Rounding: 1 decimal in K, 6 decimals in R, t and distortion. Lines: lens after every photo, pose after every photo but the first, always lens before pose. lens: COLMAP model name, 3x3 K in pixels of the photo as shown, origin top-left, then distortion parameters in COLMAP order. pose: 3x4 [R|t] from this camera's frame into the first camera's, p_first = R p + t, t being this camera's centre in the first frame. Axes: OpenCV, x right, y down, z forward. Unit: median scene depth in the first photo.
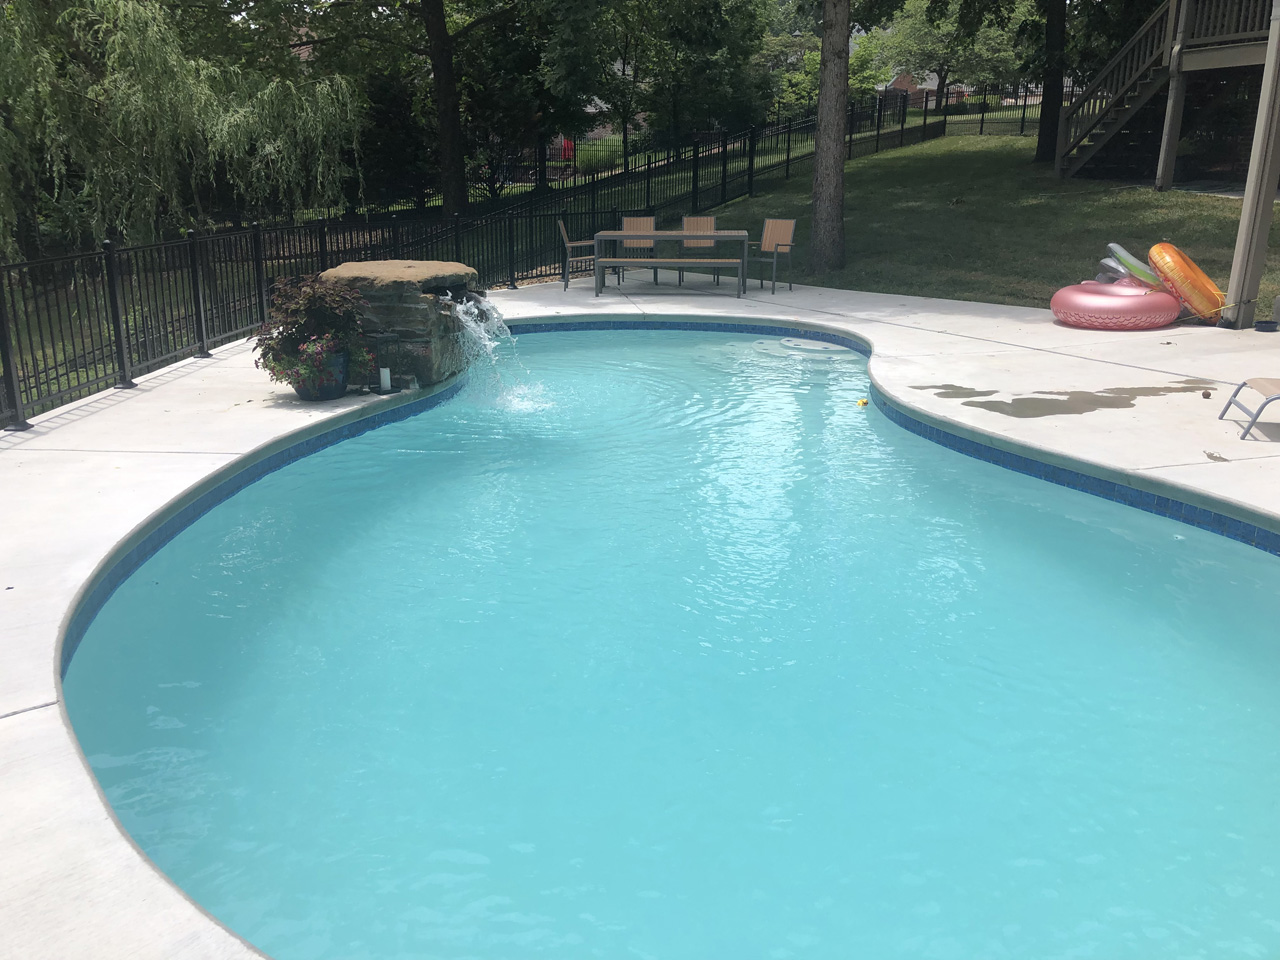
lens RADIAL K [[1060.8, 0, 644.7], [0, 1060.8, 439.3], [0, 0, 1]] dist [0.011950, -0.005195]
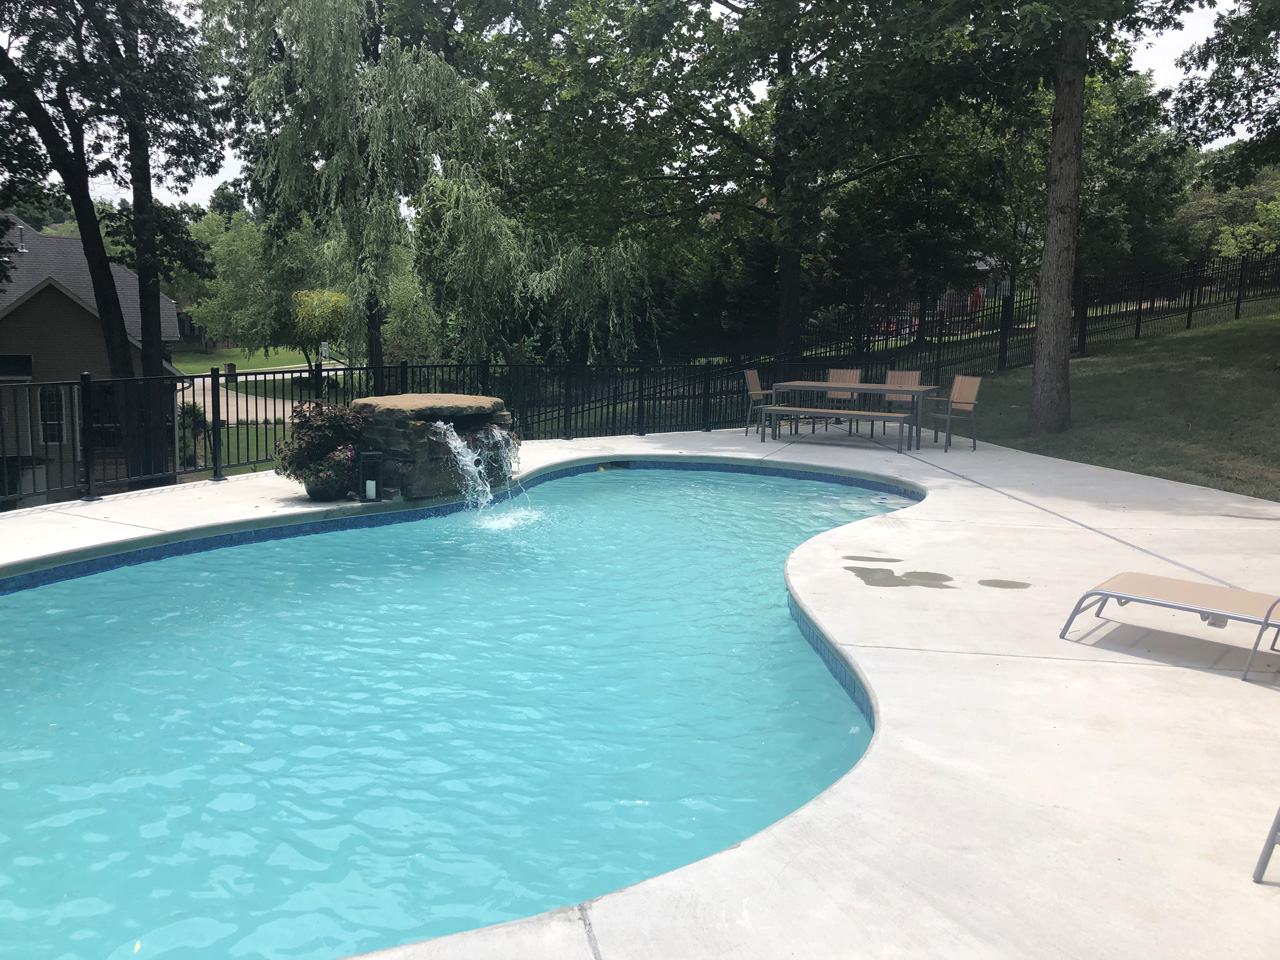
lens RADIAL K [[1060.8, 0, 644.7], [0, 1060.8, 439.3], [0, 0, 1]] dist [0.011950, -0.005195]
pose [[0.904951, 0.059045, -0.421400, 0.286373], [-0.117748, 0.986403, -0.114651, -0.006847], [0.408901, 0.153372, 0.899598, 0.028764]]
